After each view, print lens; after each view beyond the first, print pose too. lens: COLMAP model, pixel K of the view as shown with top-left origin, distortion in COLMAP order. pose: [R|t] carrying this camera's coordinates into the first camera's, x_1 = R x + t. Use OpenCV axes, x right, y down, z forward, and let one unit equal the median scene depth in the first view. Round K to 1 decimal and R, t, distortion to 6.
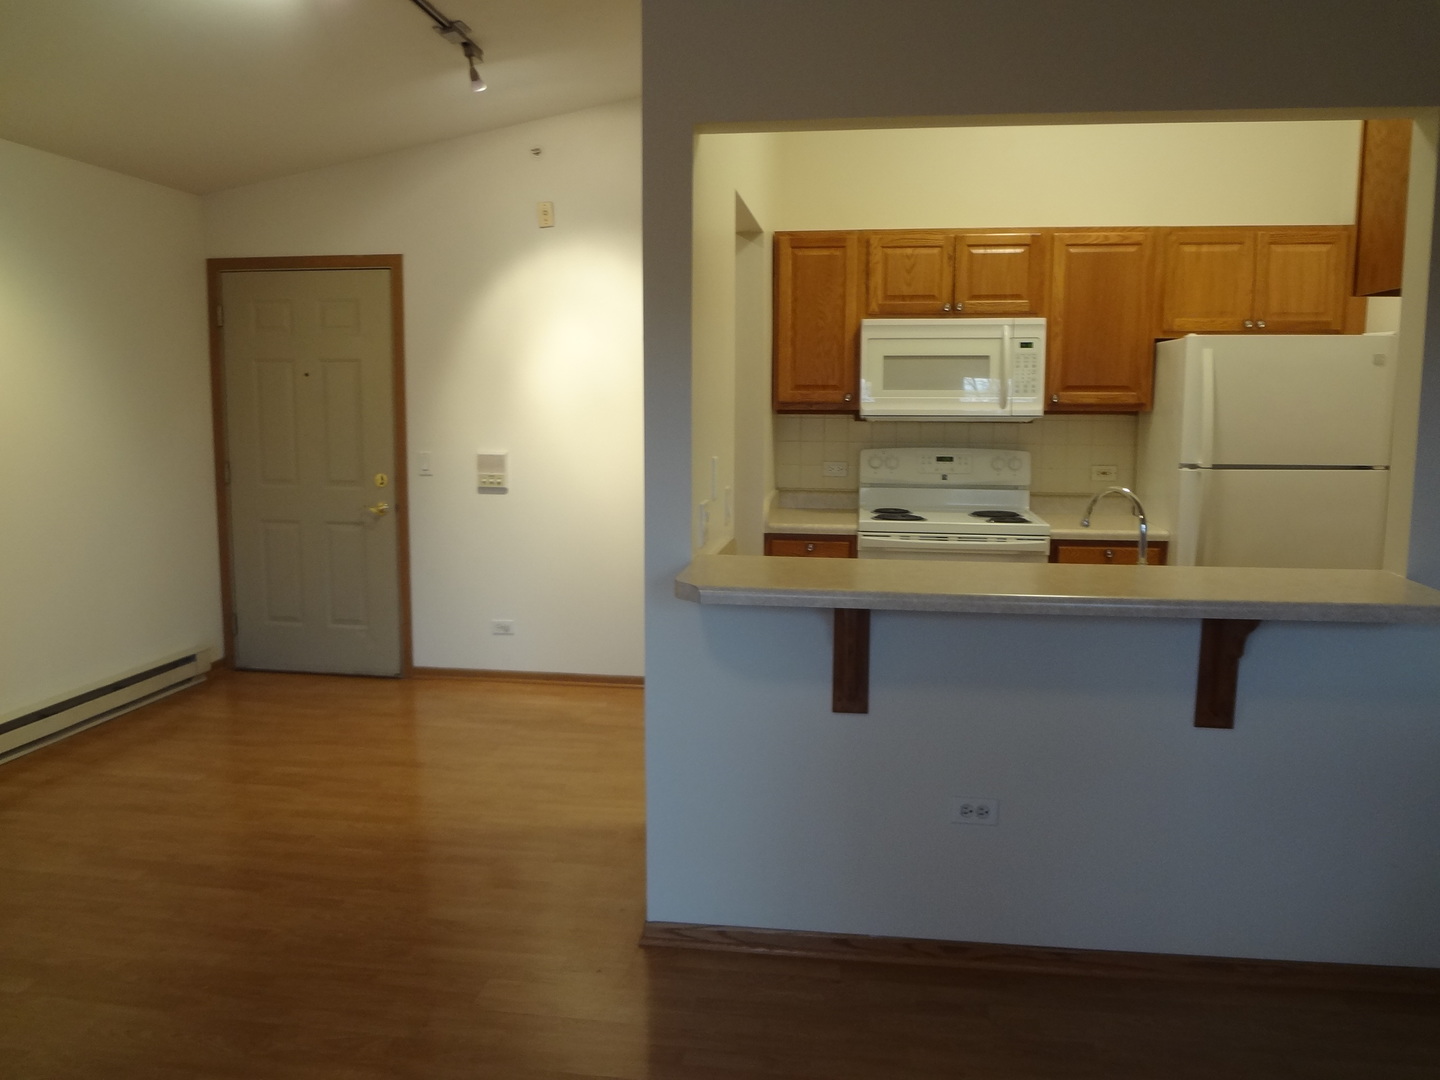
lens RADIAL K [[1079.2, 0, 720.2], [0, 1079.2, 540.5], [0, 0, 1]] dist [-0.046197, 0.009069]
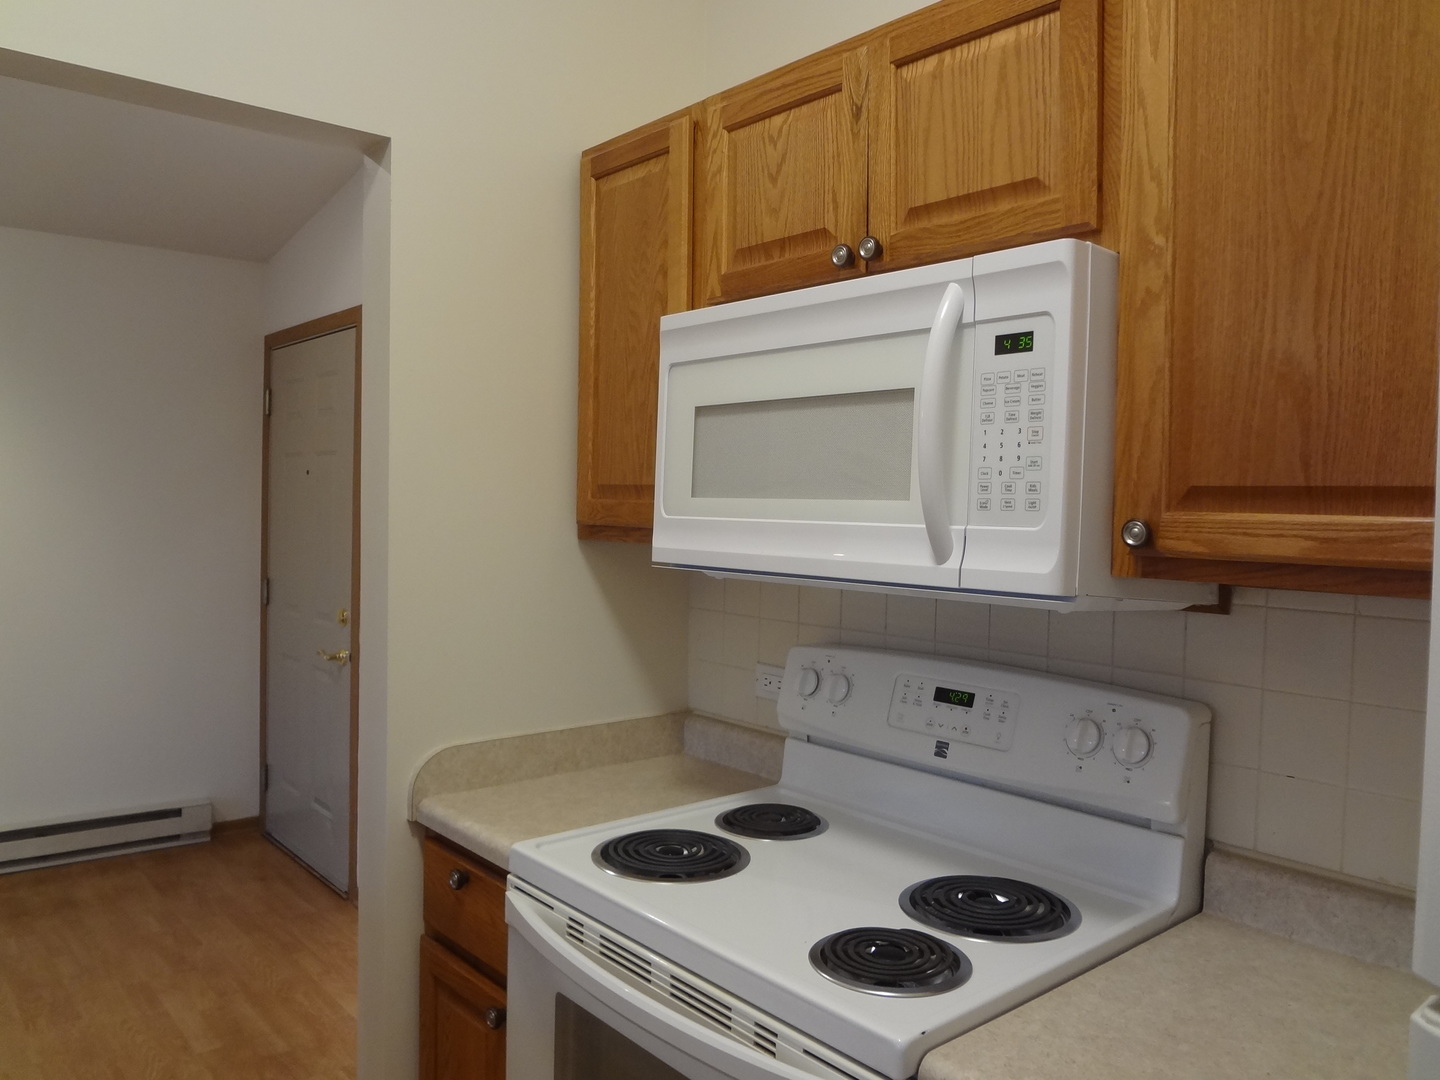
lens RADIAL K [[1079.2, 0, 720.2], [0, 1079.2, 540.5], [0, 0, 1]] dist [-0.046197, 0.009069]
pose [[0.750794, 0.036521, -0.659526, 0.401518], [-0.106318, 0.992133, -0.066092, -0.100202], [0.651924, 0.119741, 0.748771, 0.719449]]
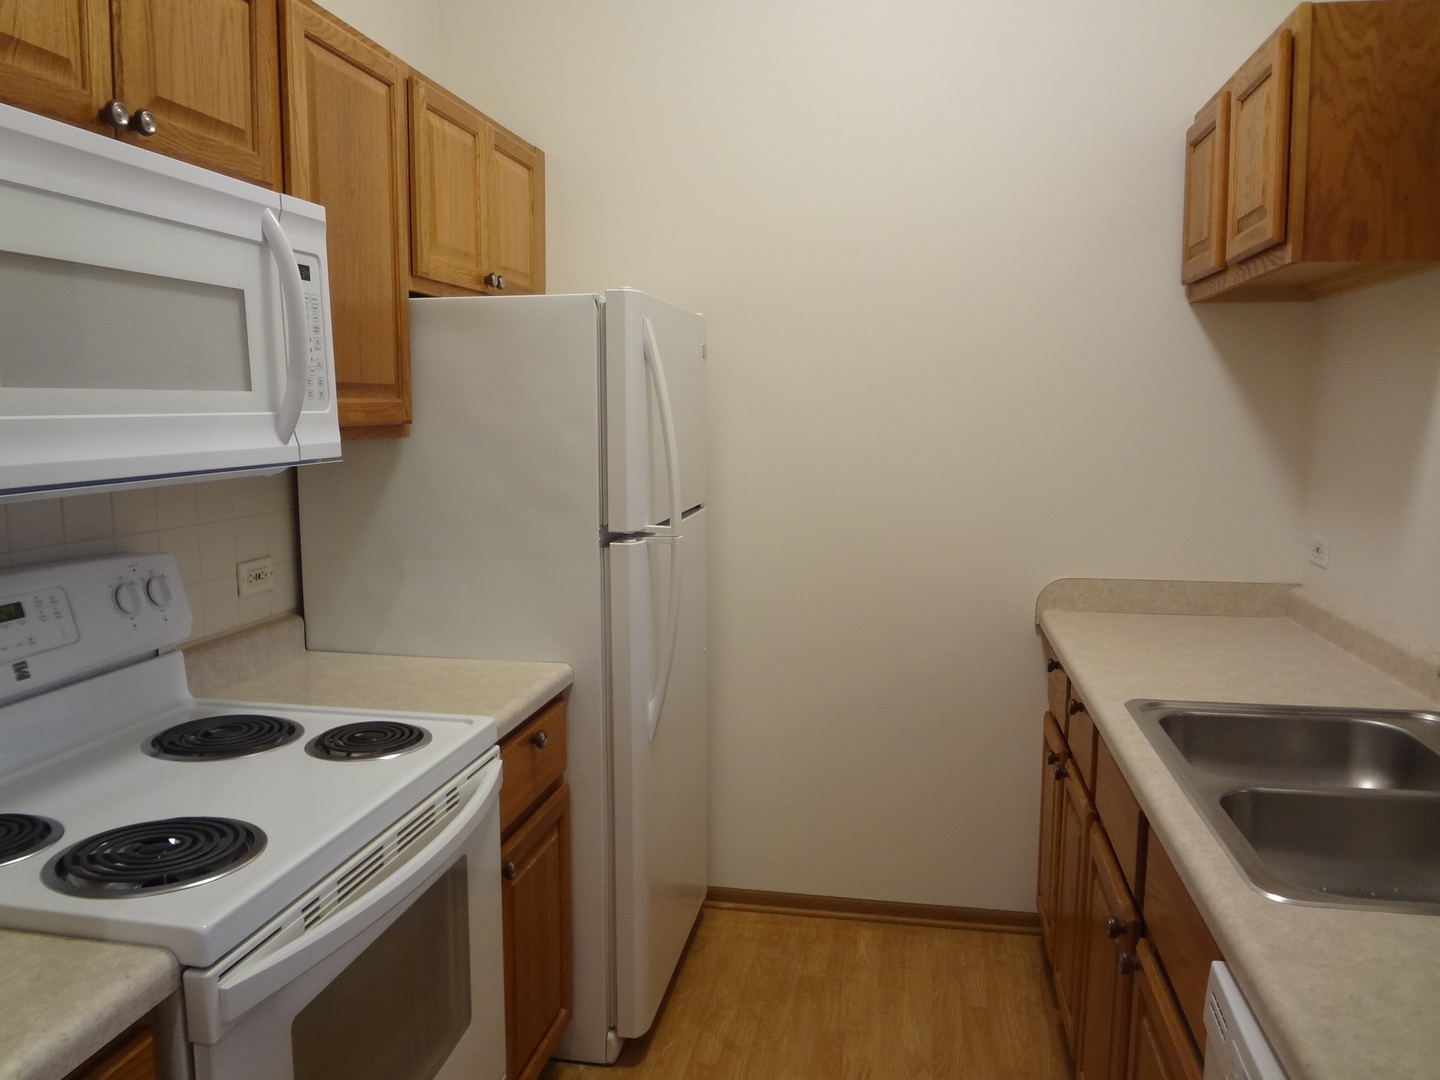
lens RADIAL K [[1089.0, 0, 677.7], [0, 1089.0, 523.6], [0, 0, 1]] dist [-0.011006, 0.000169]
pose [[0.084319, -0.107673, 0.990604, -0.086885], [0.141926, 0.985306, 0.095016, -0.108976], [-0.986279, 0.132581, 0.098361, 0.815873]]
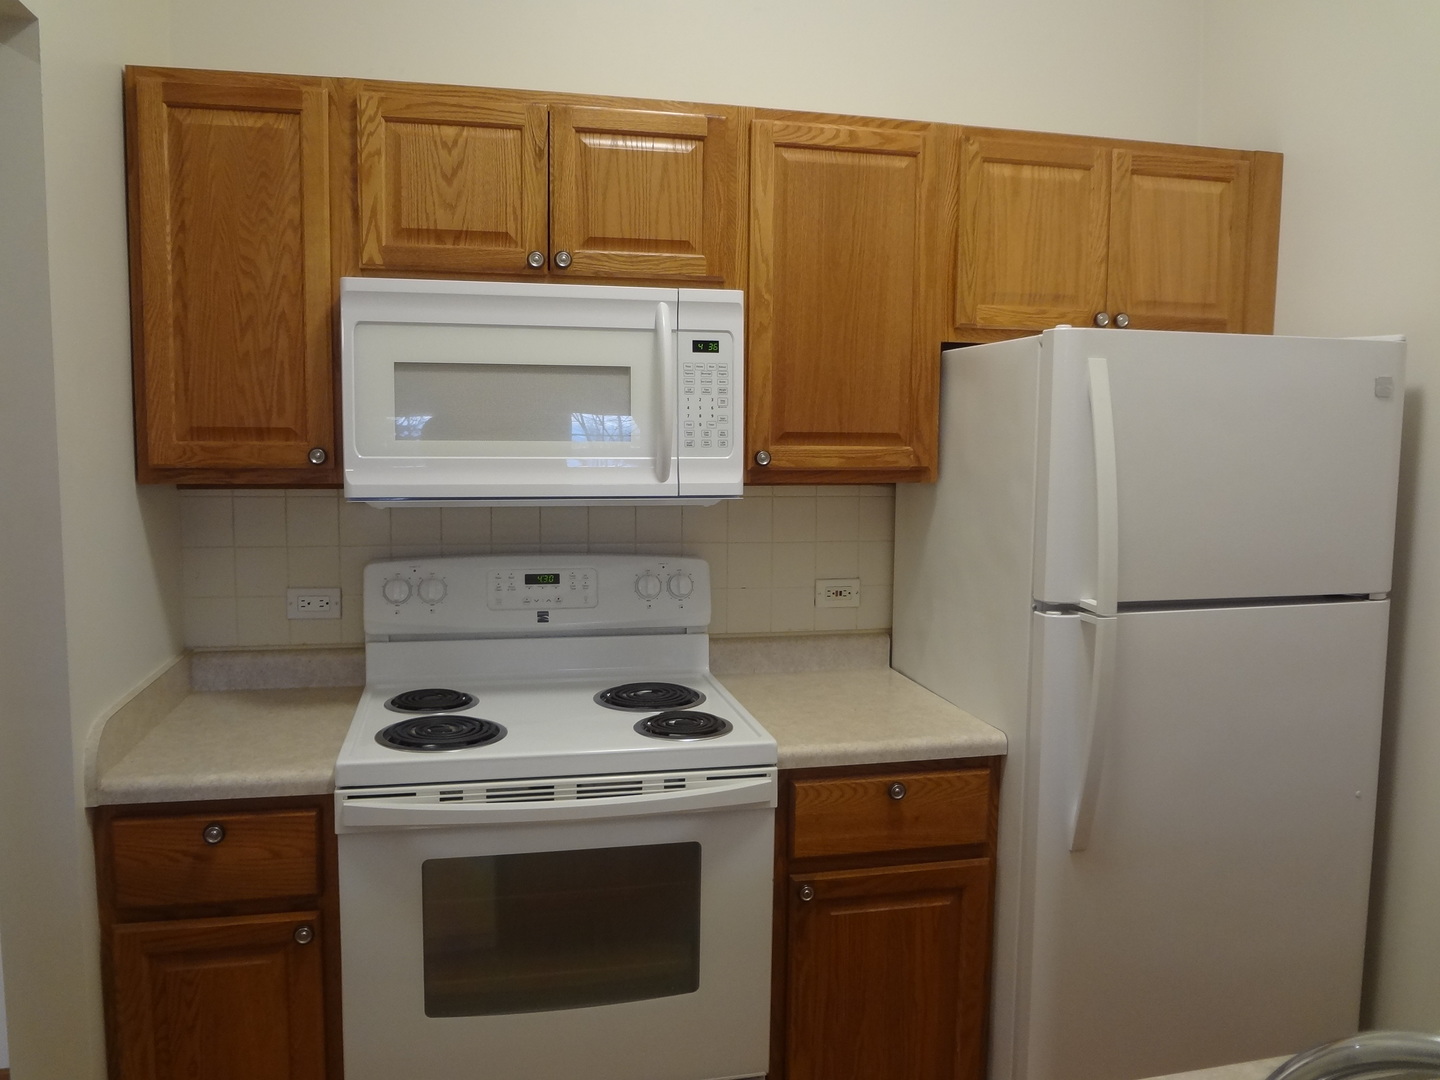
lens RADIAL K [[1079.2, 0, 720.2], [0, 1079.2, 540.5], [0, 0, 1]] dist [-0.046197, 0.009069]
pose [[0.936064, -0.027348, 0.350766, 0.118823], [0.038728, 0.998925, -0.025467, -0.081811], [-0.349692, 0.037424, 0.936117, 0.539470]]
